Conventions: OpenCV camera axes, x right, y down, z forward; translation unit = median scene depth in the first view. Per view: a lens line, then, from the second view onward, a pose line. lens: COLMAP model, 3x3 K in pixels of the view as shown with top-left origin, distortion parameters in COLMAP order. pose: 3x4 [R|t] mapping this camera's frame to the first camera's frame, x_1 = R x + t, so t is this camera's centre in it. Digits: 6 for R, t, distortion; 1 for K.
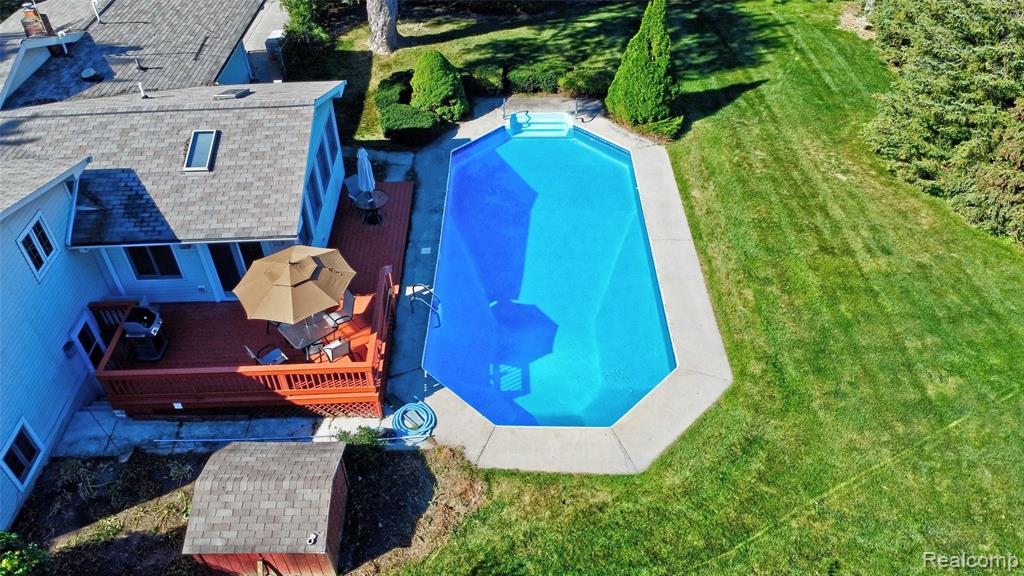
lens RADIAL K [[750.5, 0, 508.1], [0, 750.5, 288.6], [0, 0, 1]] dist [-0.029431, -0.004024]
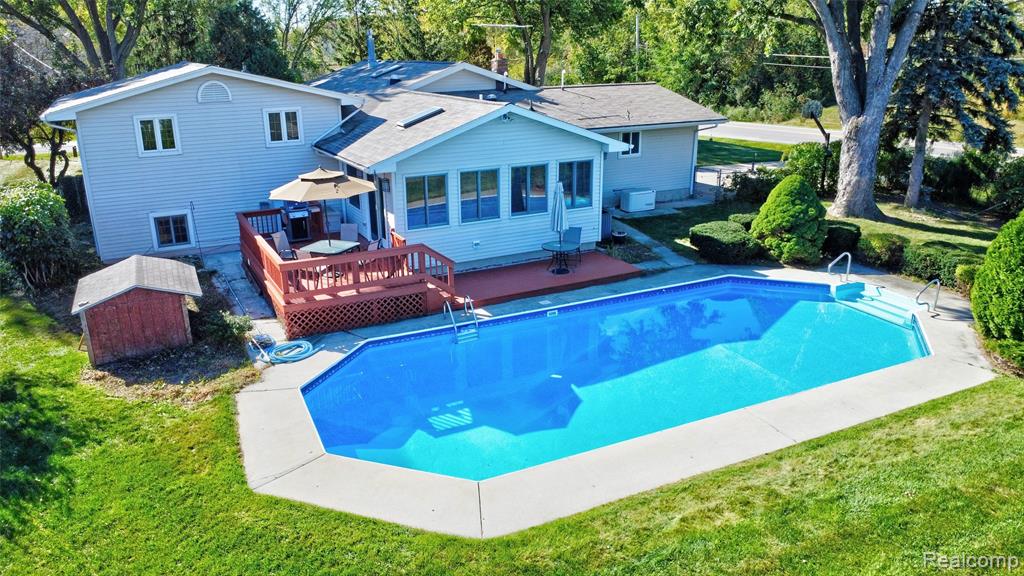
lens RADIAL K [[742.4, 0, 512.0], [0, 742.4, 288.0], [0, 0, 1]] dist [-0.031046, -0.002629]
pose [[0.446731, 0.295171, -0.844574, 0.609287], [-0.586015, 0.809853, -0.026932, -0.020024], [0.676031, 0.506964, 0.534761, 0.540409]]
